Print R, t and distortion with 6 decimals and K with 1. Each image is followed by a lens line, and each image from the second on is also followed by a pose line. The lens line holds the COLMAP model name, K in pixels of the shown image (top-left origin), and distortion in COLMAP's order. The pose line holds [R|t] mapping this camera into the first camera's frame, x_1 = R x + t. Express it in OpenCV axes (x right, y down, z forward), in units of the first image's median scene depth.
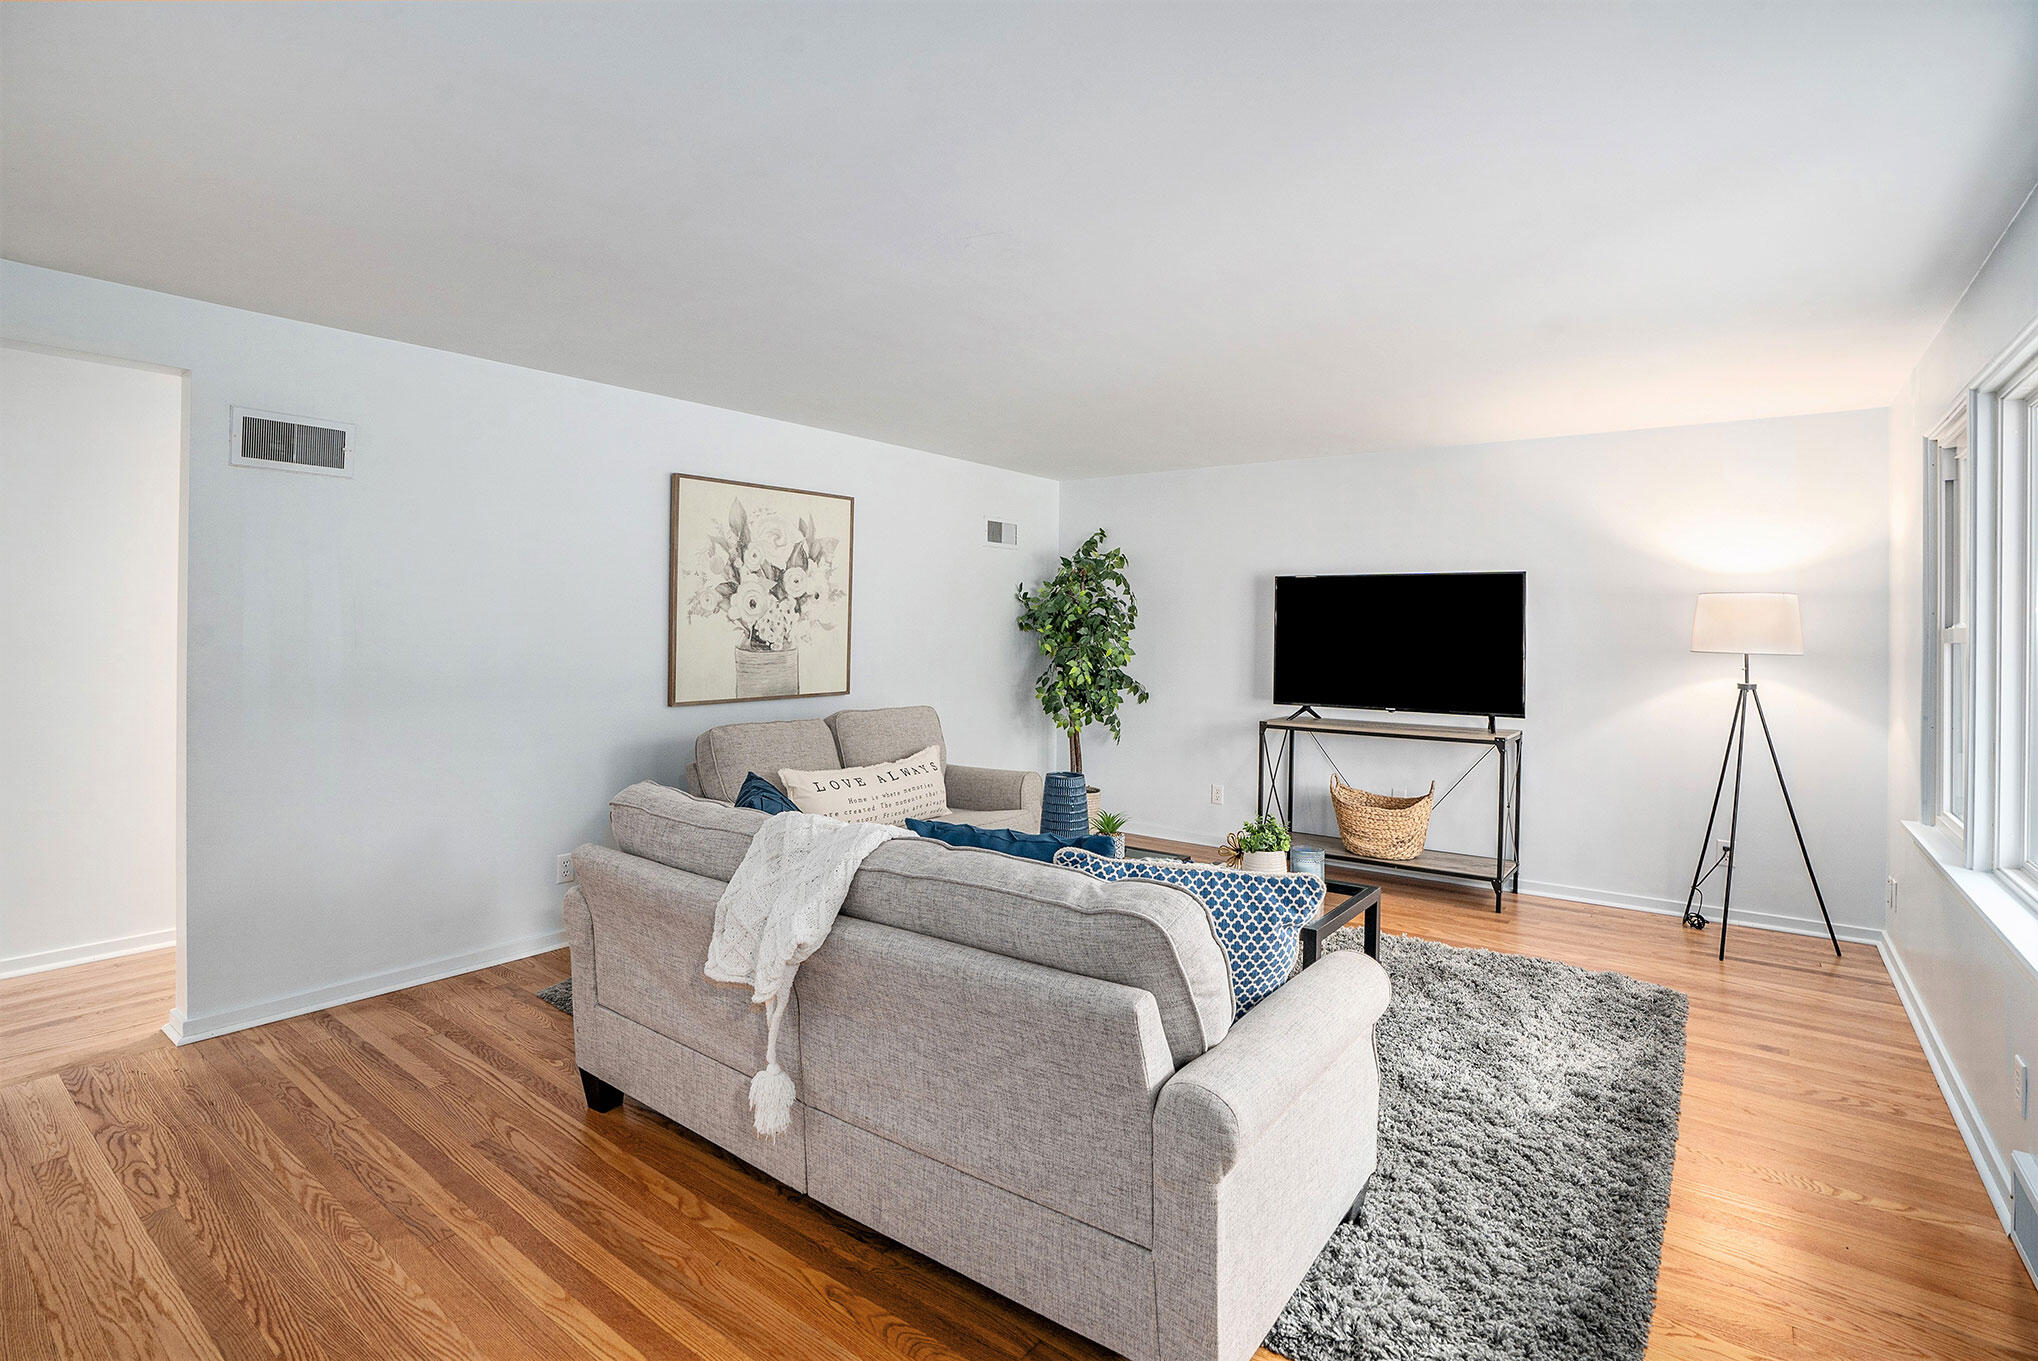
lens RADIAL K [[966.6, 0, 1012.2], [0, 966.6, 637.4], [0, 0, 1]] dist [-0.035621, 0.000053]
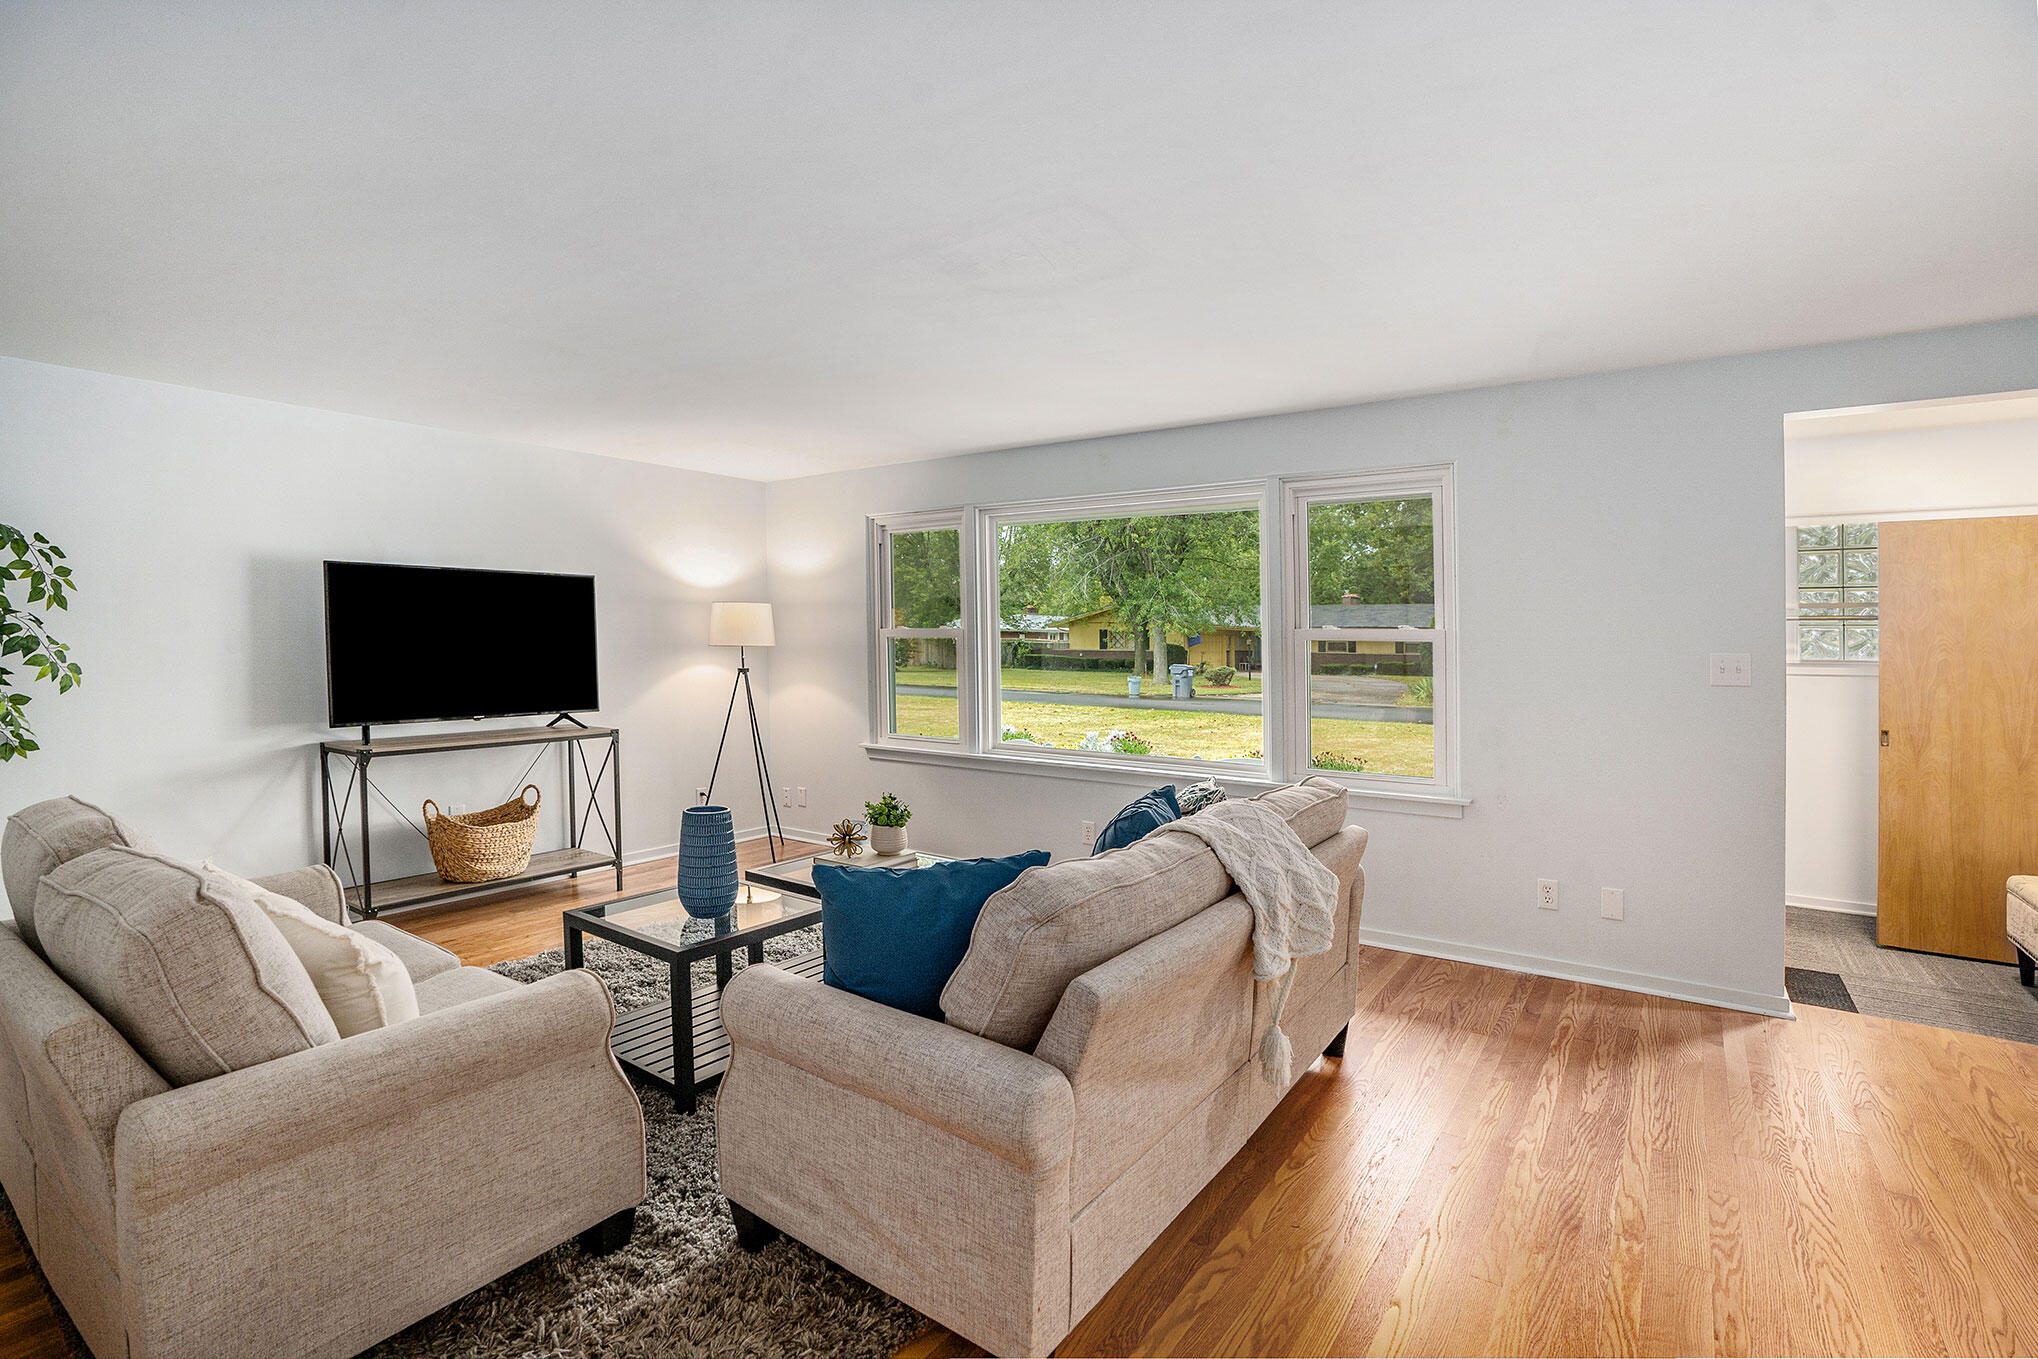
lens RADIAL K [[966.6, 0, 1012.2], [0, 966.6, 636.4], [0, 0, 1]] dist [-0.035621, 0.000053]
pose [[-0.025295, -0.008887, 0.999641, -0.562005], [0.006662, 0.999937, 0.009058, -0.006459], [-0.999658, 0.006888, -0.025234, 0.552957]]
